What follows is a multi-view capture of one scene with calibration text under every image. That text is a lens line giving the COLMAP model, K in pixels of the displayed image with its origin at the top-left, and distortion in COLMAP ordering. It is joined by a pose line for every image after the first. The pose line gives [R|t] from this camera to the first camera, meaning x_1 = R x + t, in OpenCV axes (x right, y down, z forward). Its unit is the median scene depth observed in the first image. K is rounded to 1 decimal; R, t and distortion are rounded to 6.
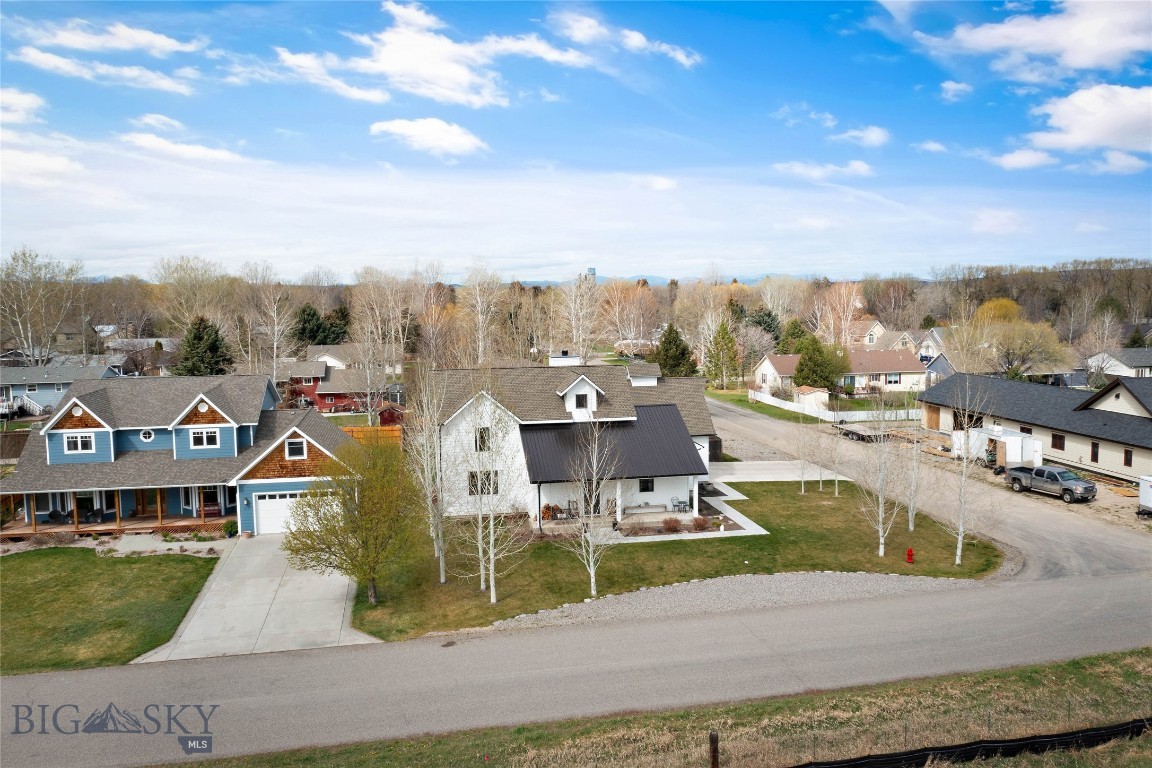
lens RADIAL K [[914.4, 0, 576.0], [0, 914.4, 384.0], [0, 0, 1]] dist [-0.020414, 0.001791]
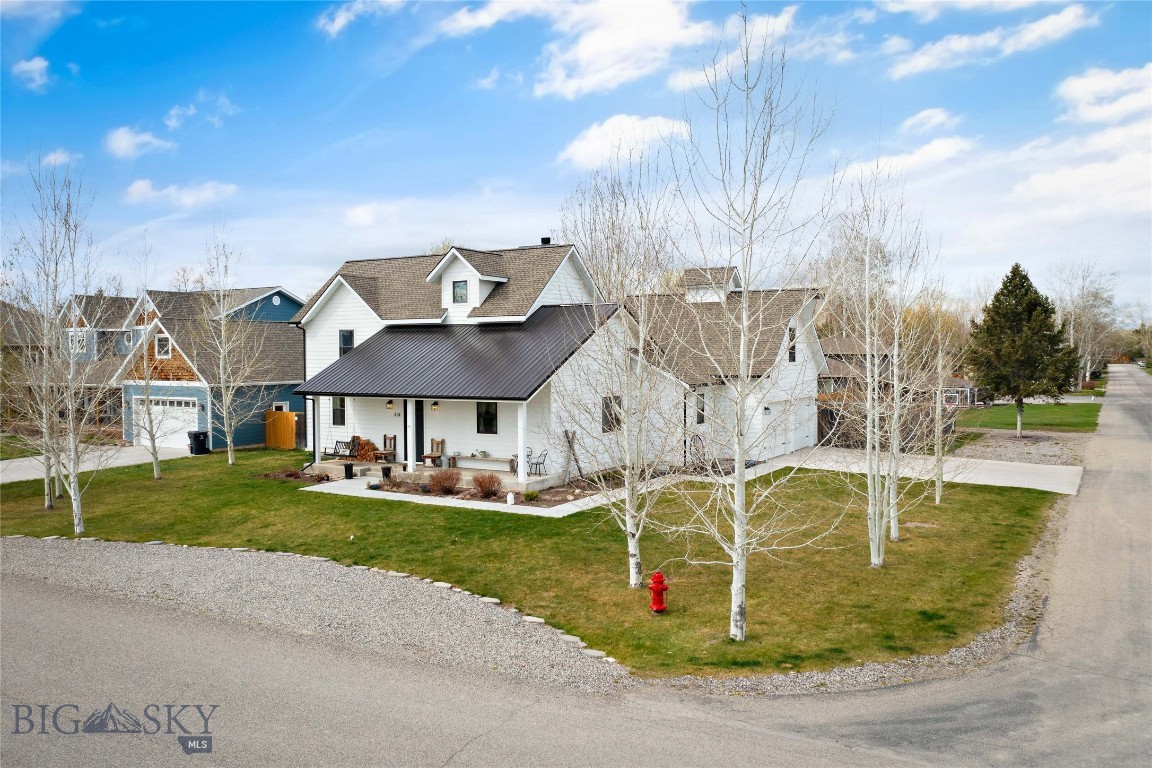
lens RADIAL K [[914.4, 0, 576.0], [0, 914.4, 384.0], [0, 0, 1]] dist [-0.020414, 0.001791]
pose [[0.742909, 0.029382, -0.668747, 0.585786], [-0.069533, 0.997019, -0.033439, 0.116891], [0.665771, 0.071342, 0.742737, 0.687856]]
